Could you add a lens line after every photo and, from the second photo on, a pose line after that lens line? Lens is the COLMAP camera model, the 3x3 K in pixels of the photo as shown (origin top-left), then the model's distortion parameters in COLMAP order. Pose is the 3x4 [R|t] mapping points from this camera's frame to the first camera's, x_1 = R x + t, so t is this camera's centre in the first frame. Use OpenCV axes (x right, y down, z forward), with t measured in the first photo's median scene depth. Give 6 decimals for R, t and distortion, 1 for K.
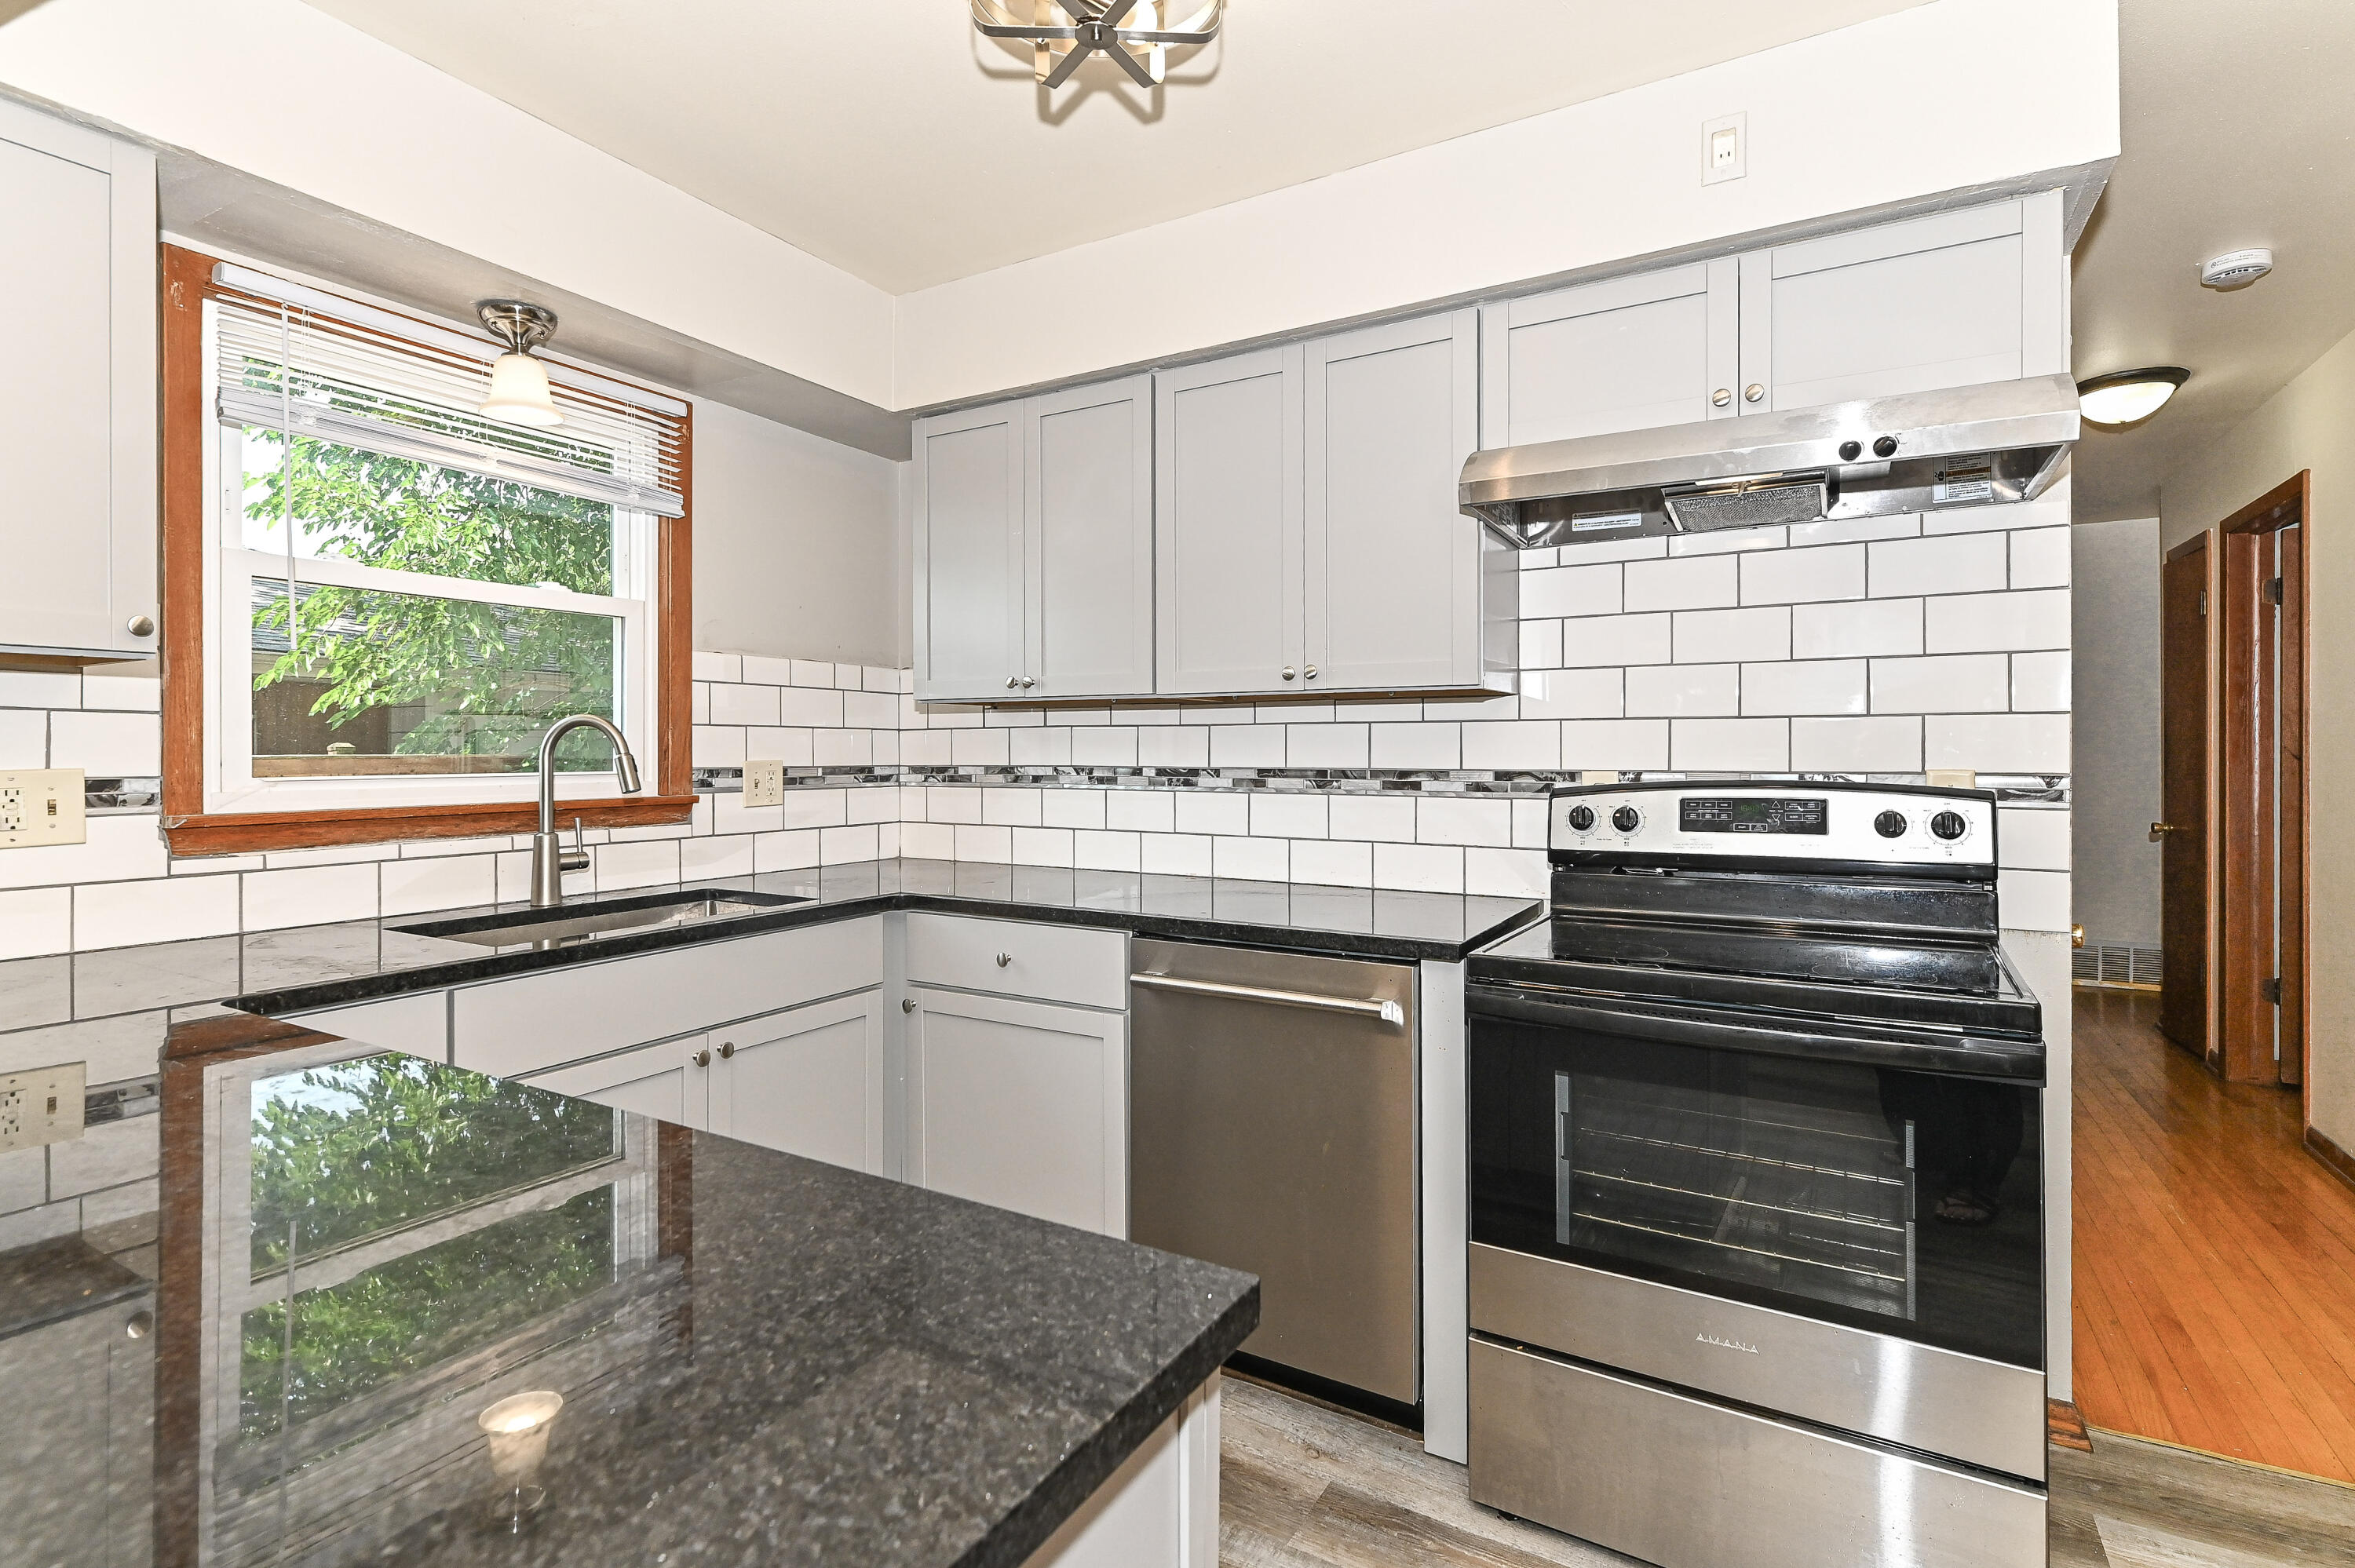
lens RADIAL K [[1097.9, 0, 1183.7], [0, 1097.9, 758.2], [0, 0, 1]] dist [0.003992, 0.000131]
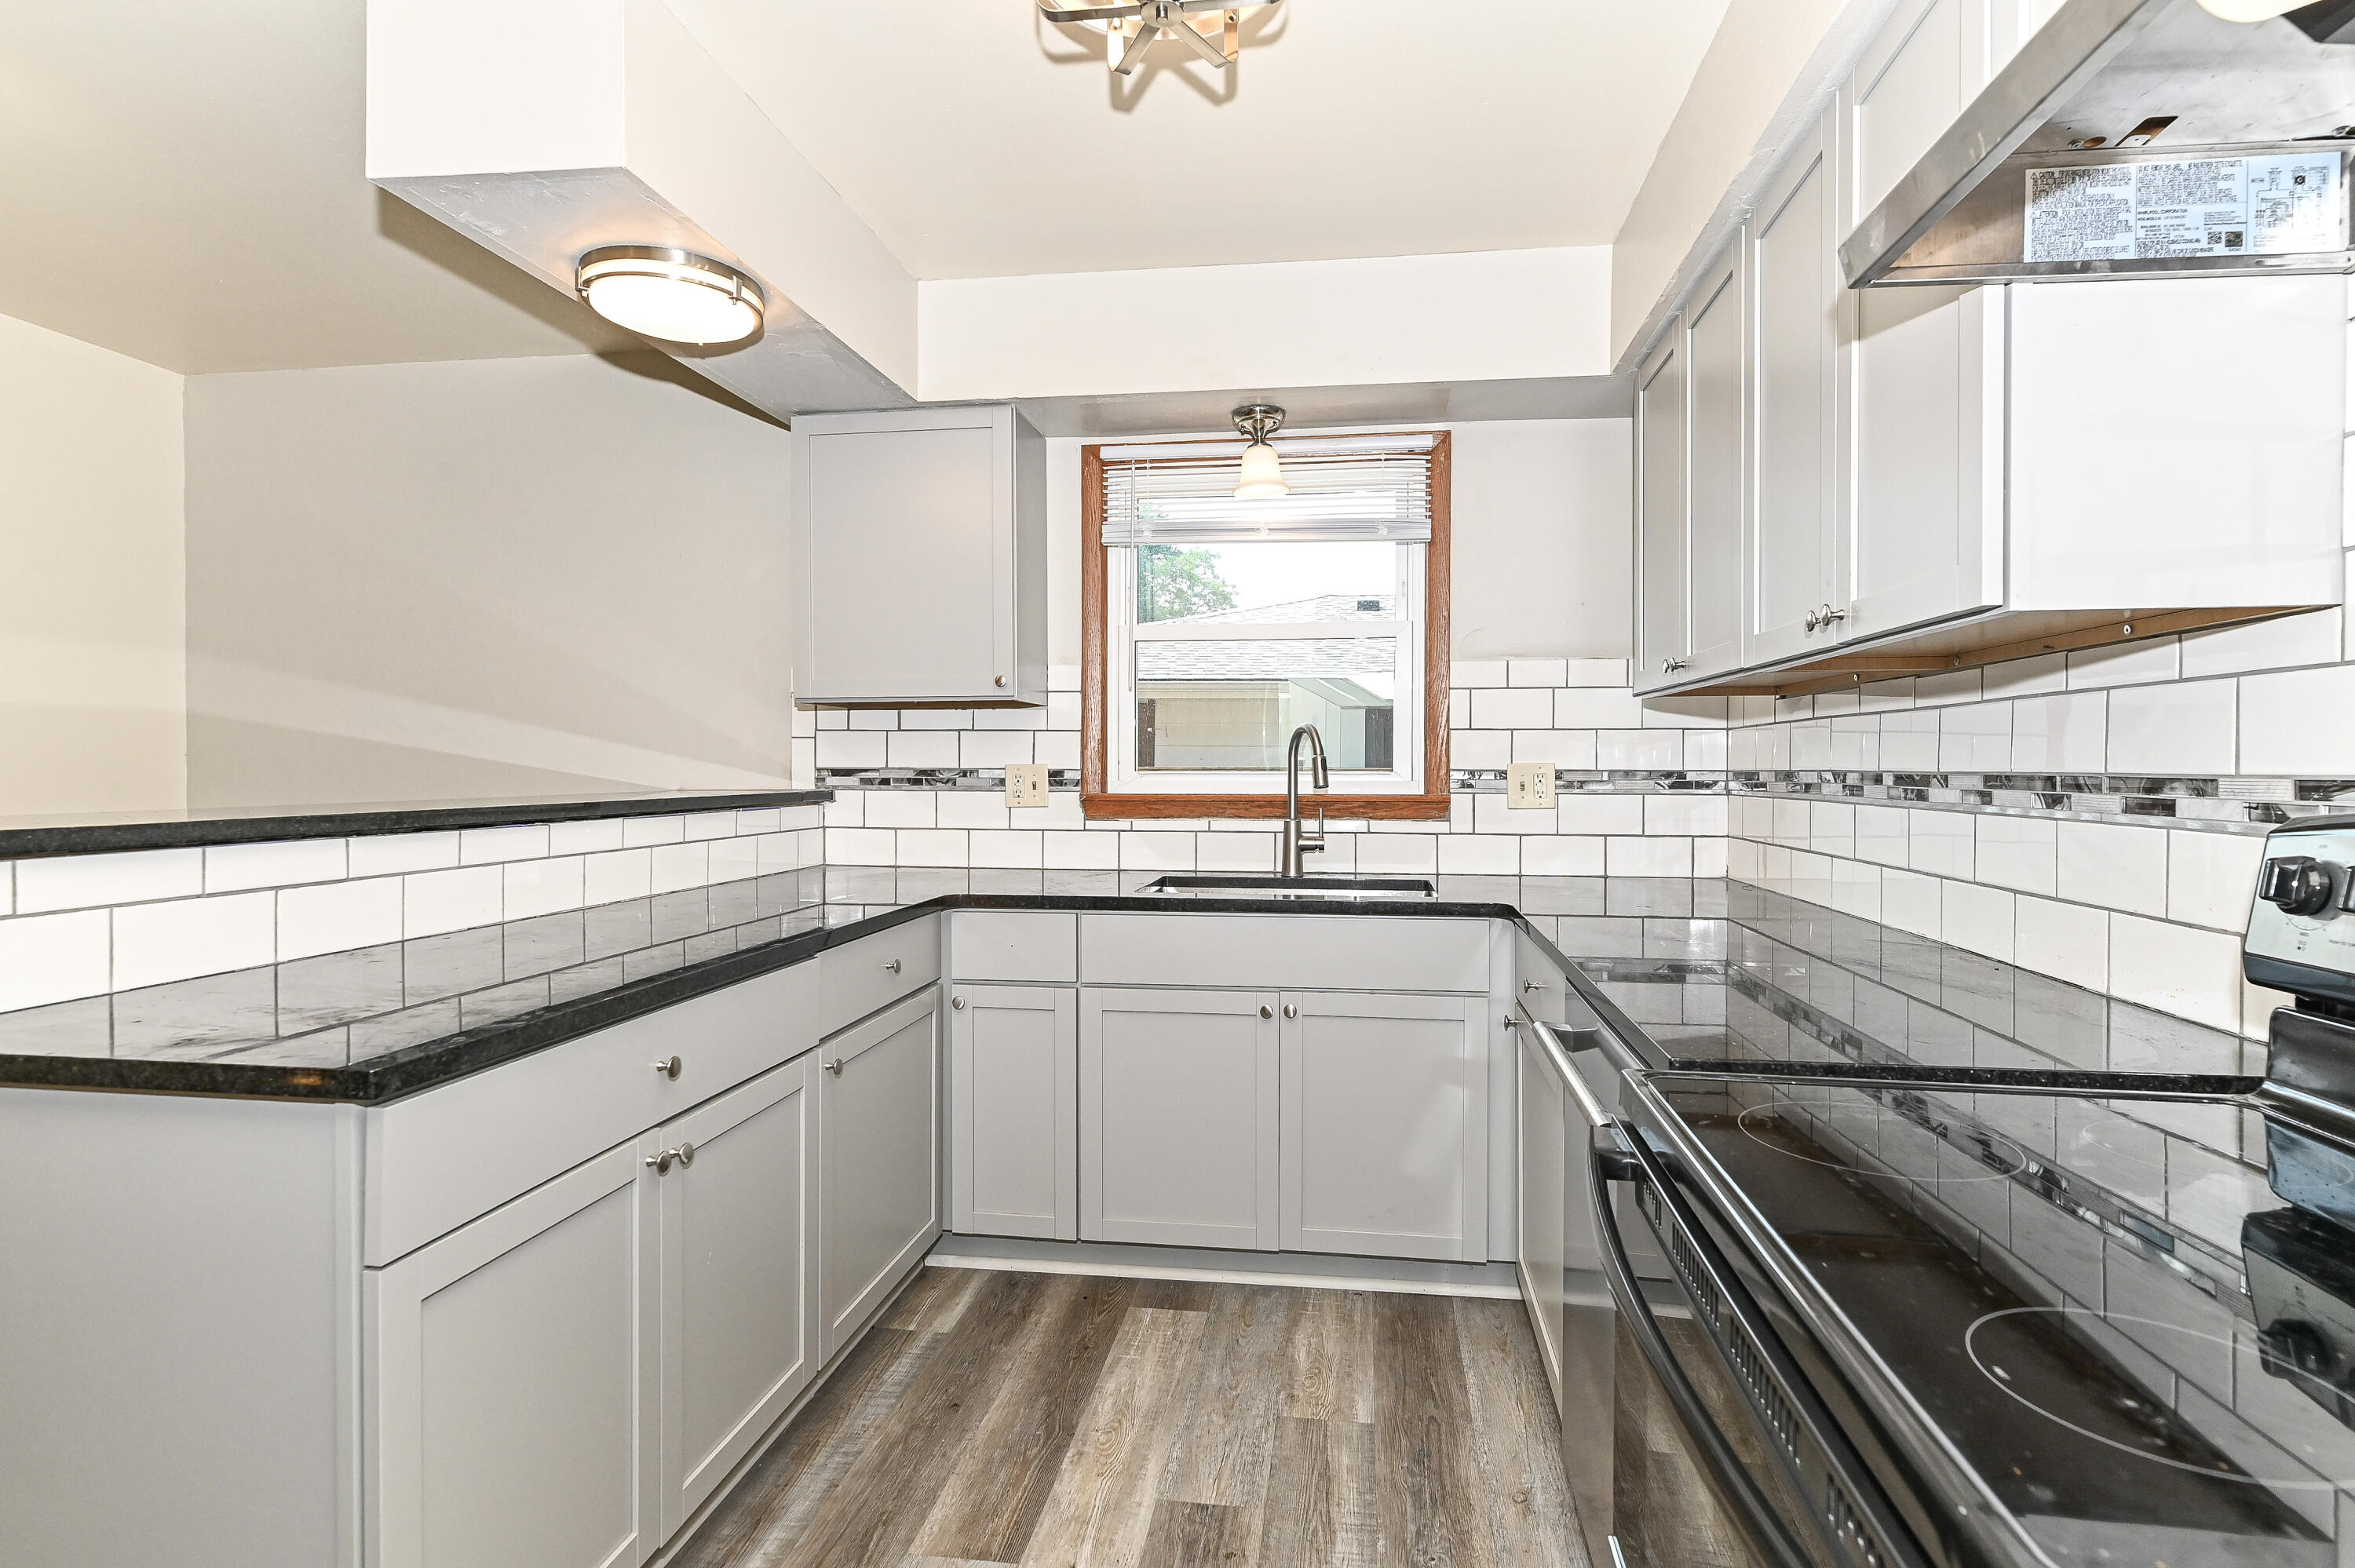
lens RADIAL K [[1128.3, 0, 1191.2], [0, 1128.3, 780.9], [0, 0, 1]] dist [-0.001252, 0.000049]
pose [[0.381960, 0.013395, -0.924082, 0.522557], [-0.006969, 0.999908, 0.011614, 0.009773], [0.924153, 0.002004, 0.382018, 0.378648]]
